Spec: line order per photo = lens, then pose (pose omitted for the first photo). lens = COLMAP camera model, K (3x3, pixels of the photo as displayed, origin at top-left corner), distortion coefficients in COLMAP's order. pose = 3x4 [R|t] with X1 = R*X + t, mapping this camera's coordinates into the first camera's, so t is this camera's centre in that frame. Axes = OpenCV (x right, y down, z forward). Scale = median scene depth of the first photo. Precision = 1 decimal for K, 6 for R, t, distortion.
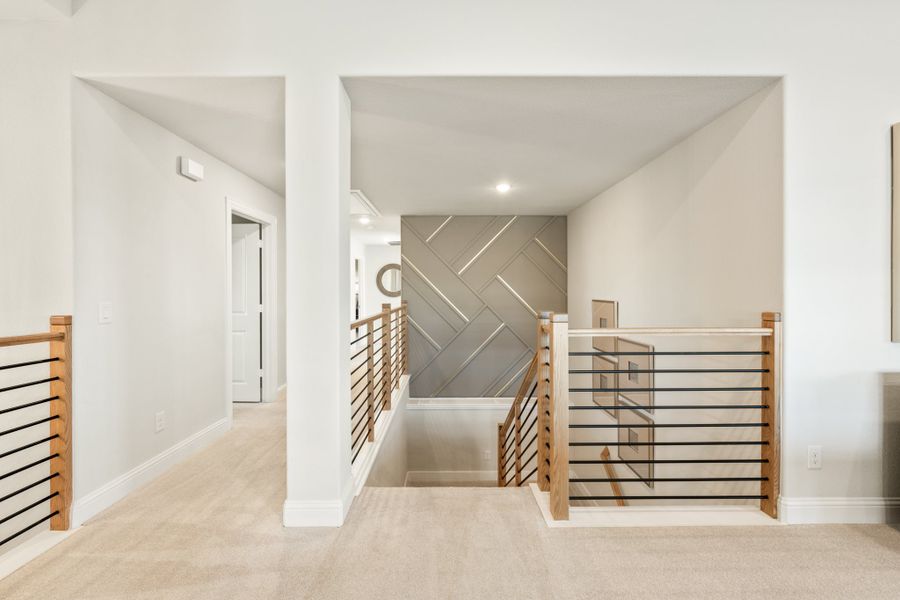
lens RADIAL K [[363.3, 0, 448.9], [0, 363.3, 296.2], [0, 0, 1]] dist [-0.003902, -0.000656]
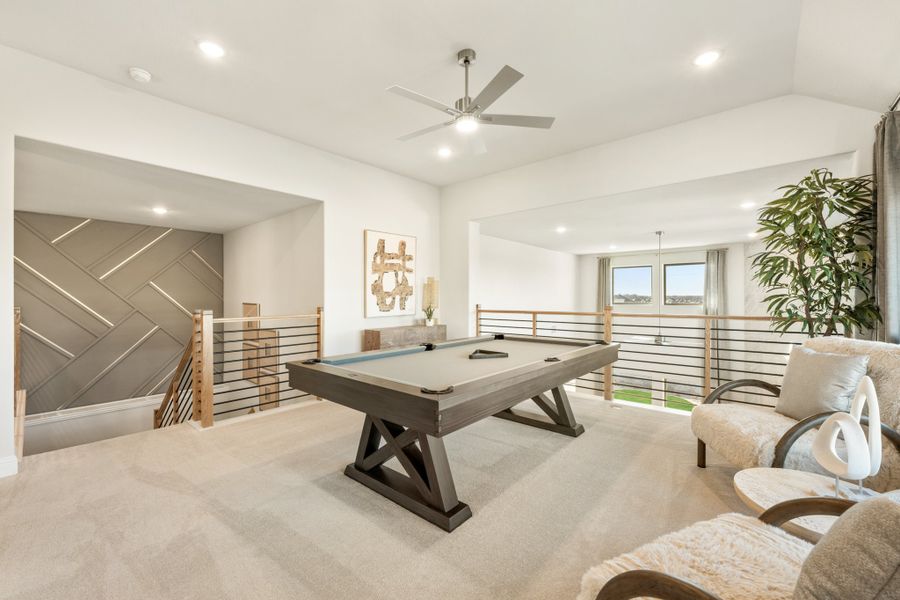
lens RADIAL K [[363.3, 0, 453.4], [0, 363.3, 295.6], [0, 0, 1]] dist [-0.003902, -0.000656]
pose [[0.656323, 0.003570, 0.754472, -0.115254], [0.007059, 0.999916, -0.010873, 0.002684], [-0.754447, 0.012462, 0.656242, -0.511699]]
